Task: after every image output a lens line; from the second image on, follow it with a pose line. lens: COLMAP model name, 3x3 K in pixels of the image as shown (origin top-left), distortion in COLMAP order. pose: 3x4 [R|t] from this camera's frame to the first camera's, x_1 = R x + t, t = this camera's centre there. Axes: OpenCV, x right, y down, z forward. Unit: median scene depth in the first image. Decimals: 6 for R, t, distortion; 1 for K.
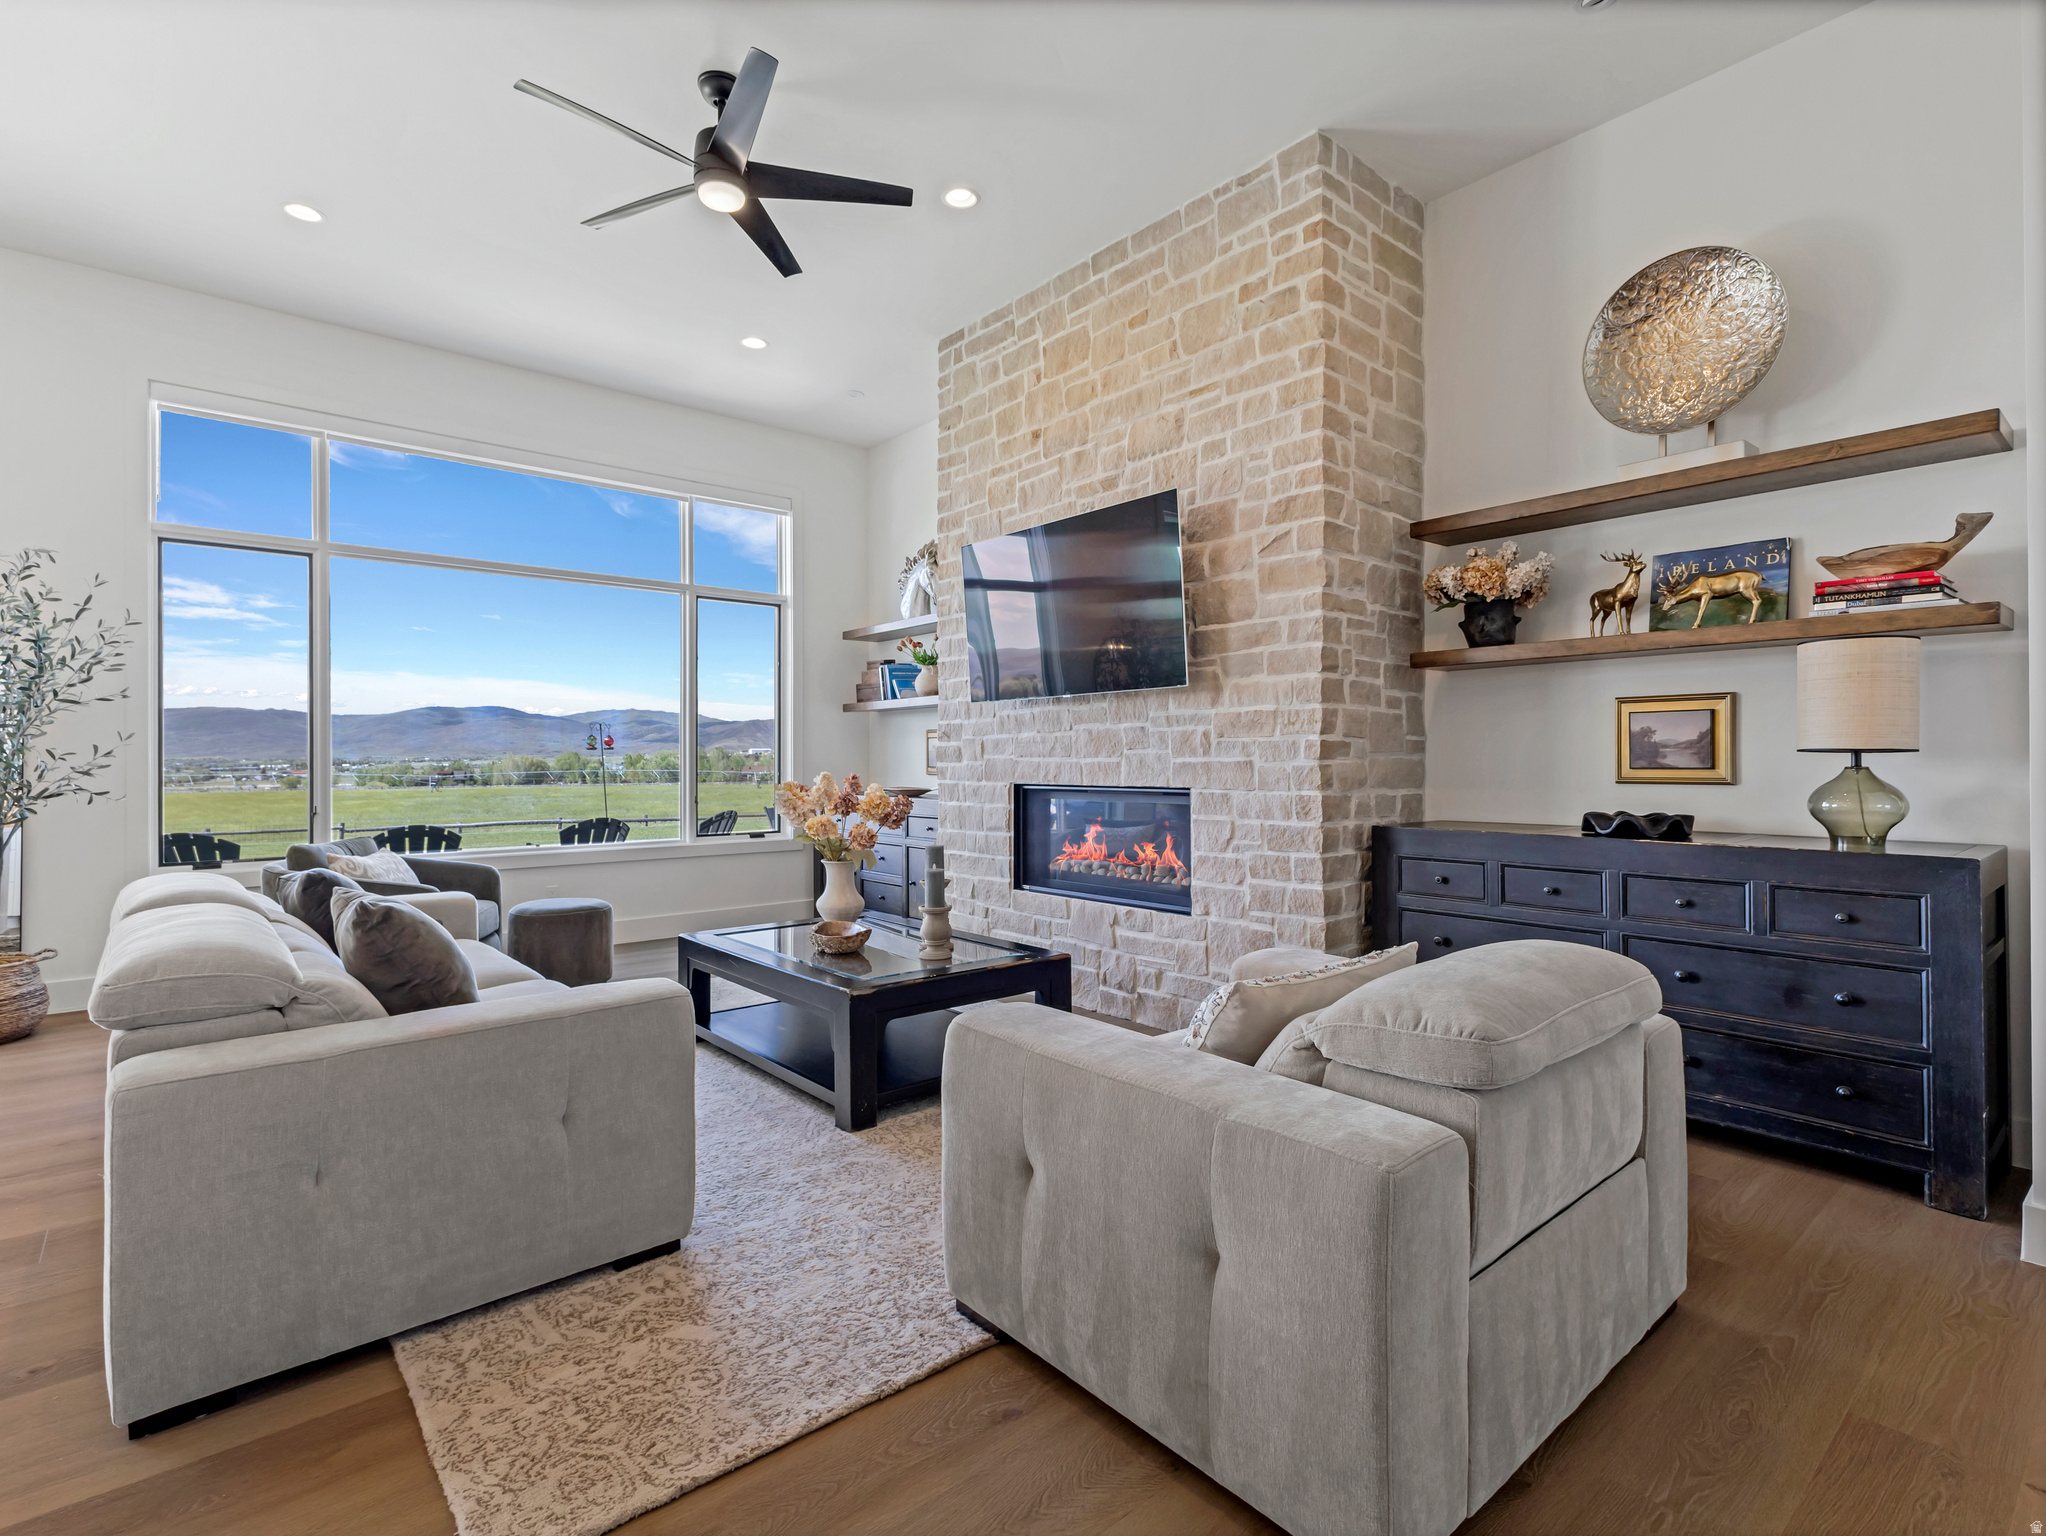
lens RADIAL K [[988.4, 0, 1031.2], [0, 988.4, 758.1], [0, 0, 1]] dist [0.002134, 0.001043]
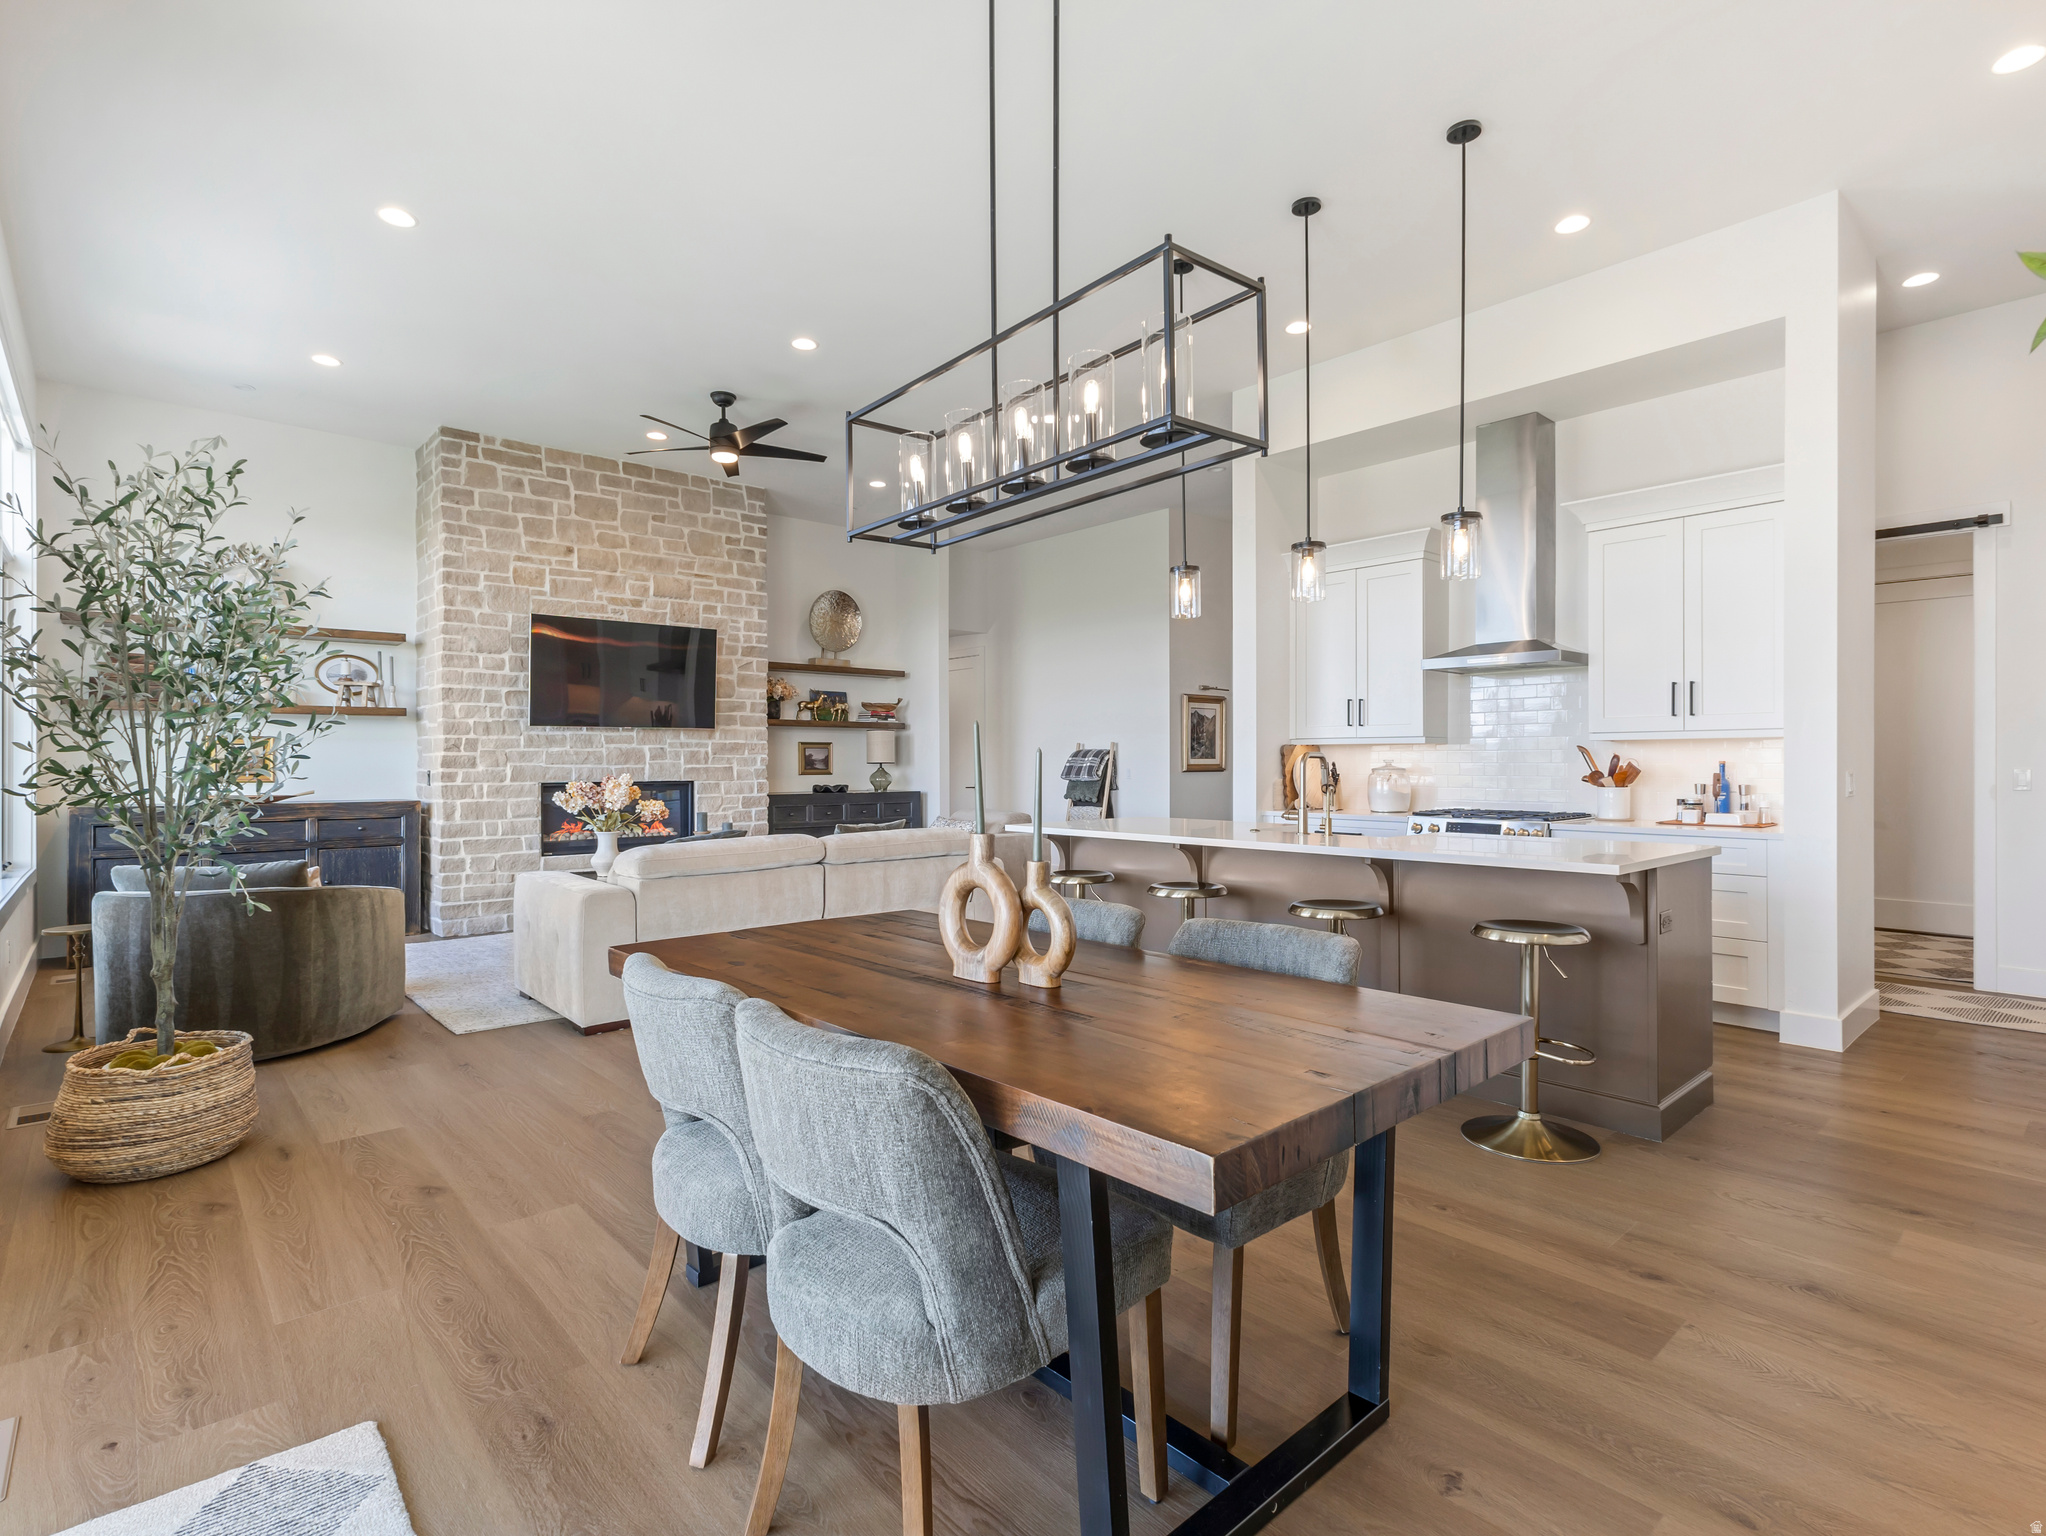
lens RADIAL K [[1005.5, 0, 1026.3], [0, 1005.5, 764.2], [0, 0, 1]] dist [0.003185, 0.000962]
pose [[-0.016771, 0.004612, 0.999849, -1.828498], [0.002335, 0.999987, -0.004574, 0.008596], [-0.999857, 0.002258, -0.016782, 0.398821]]
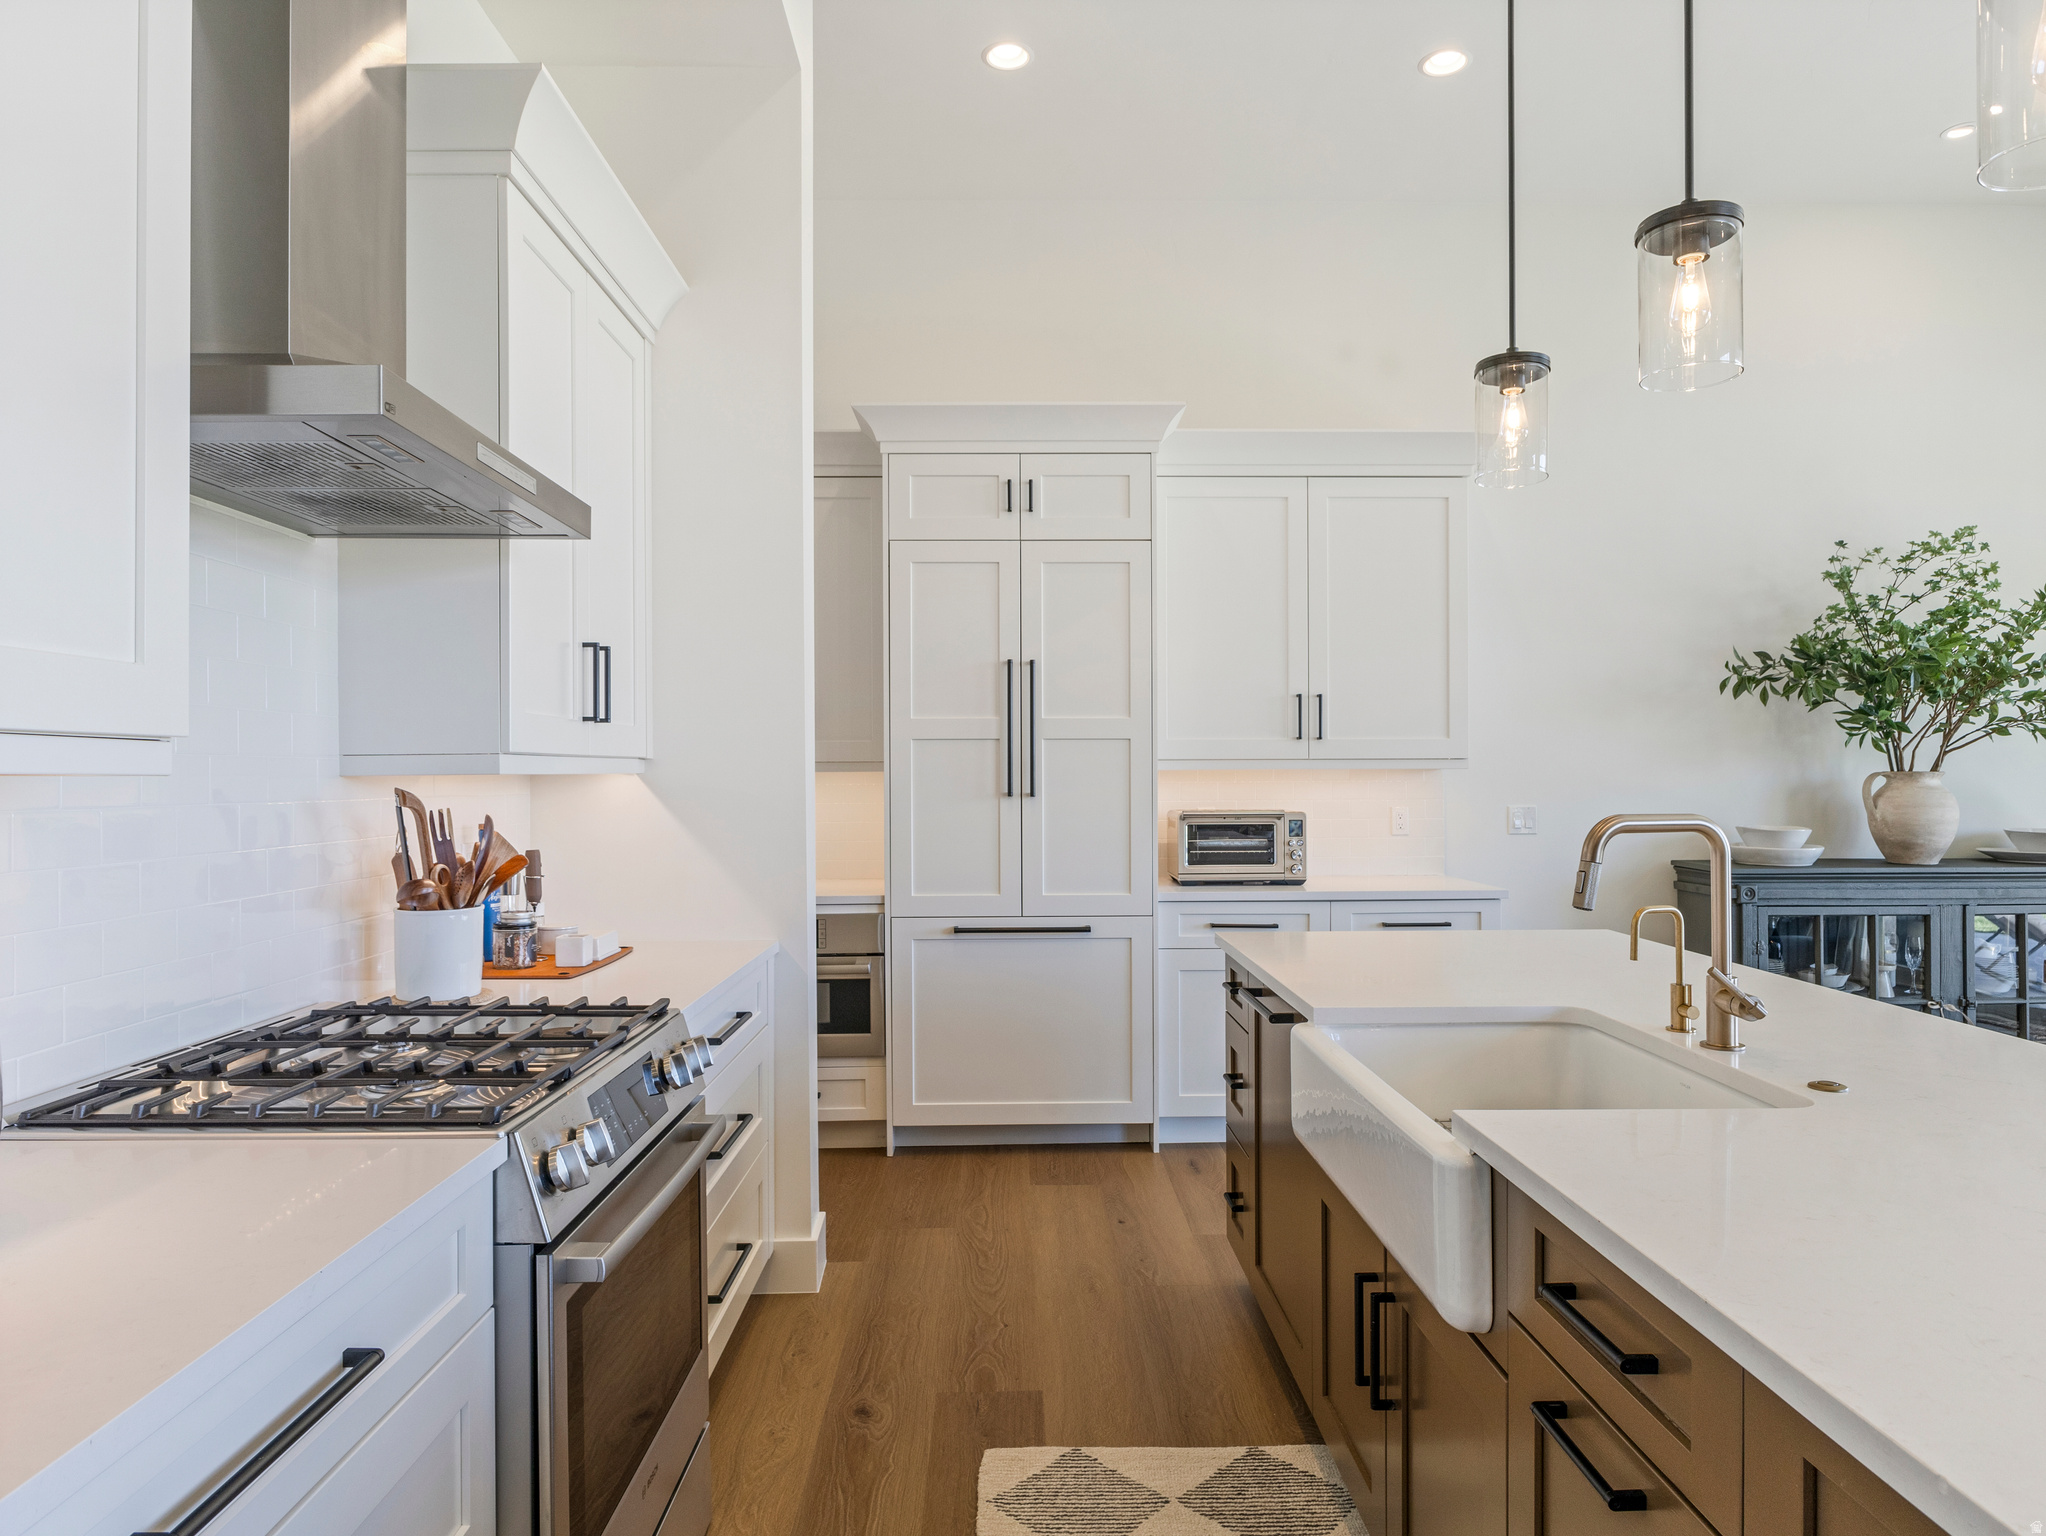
lens RADIAL K [[1252.8, 0, 1026.9], [0, 1252.8, 769.7], [0, 0, 1]] dist [-0.005080, -0.003519]
pose [[-0.640530, 0.005365, -0.767914, -0.302341], [0.006853, 0.999976, 0.001271, -0.027454], [0.767902, -0.004448, -0.640551, 0.192404]]
